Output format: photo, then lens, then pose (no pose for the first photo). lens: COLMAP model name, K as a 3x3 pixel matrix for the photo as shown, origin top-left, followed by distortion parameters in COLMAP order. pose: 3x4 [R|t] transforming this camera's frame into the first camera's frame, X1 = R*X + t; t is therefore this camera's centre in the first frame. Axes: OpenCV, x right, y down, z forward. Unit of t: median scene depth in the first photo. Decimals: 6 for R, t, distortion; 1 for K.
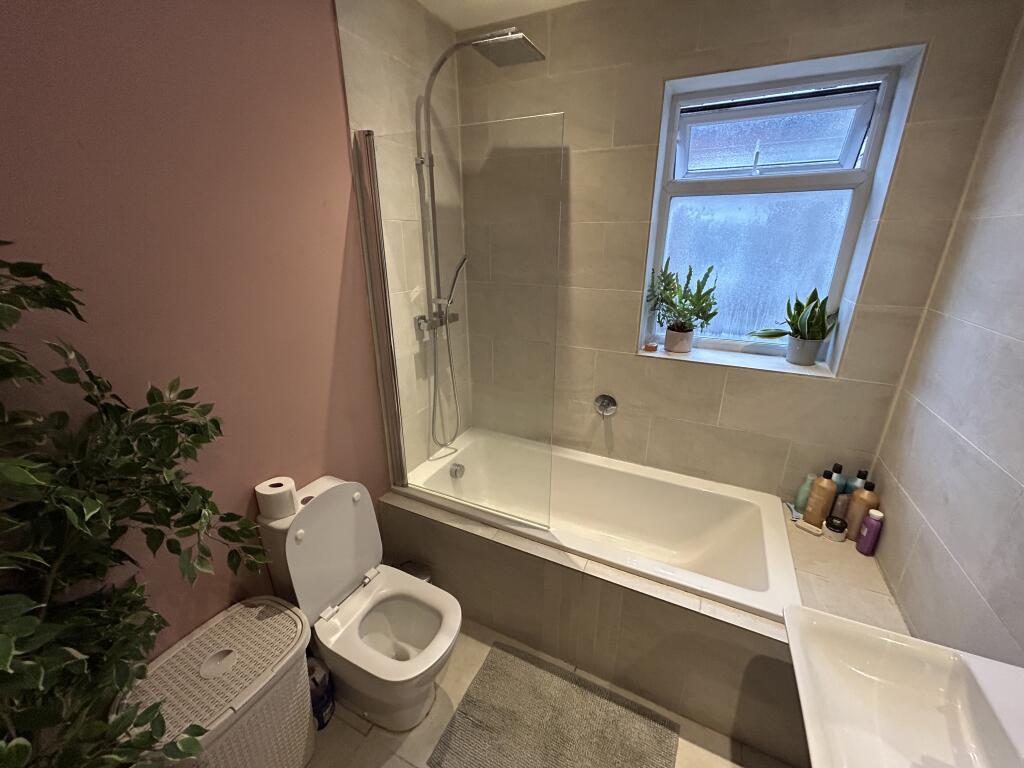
lens RADIAL K [[411.2, 0, 513.2], [0, 411.2, 383.7], [0, 0, 1]] dist [0.000178, 0.000101]
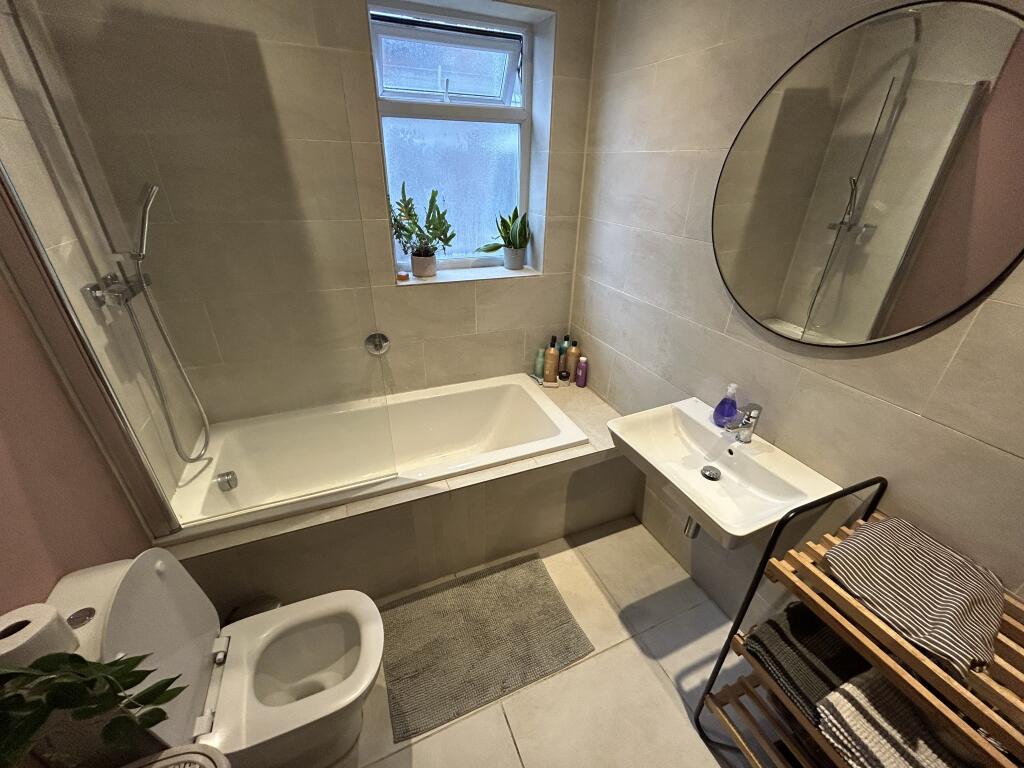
lens RADIAL K [[411.2, 0, 513.6], [0, 411.2, 383.3], [0, 0, 1]] dist [0.000178, 0.000101]
pose [[0.656771, -0.339727, 0.673230, -0.296290], [0.232100, 0.940500, 0.248172, -0.032106], [-0.717483, -0.006736, 0.696543, 0.104868]]
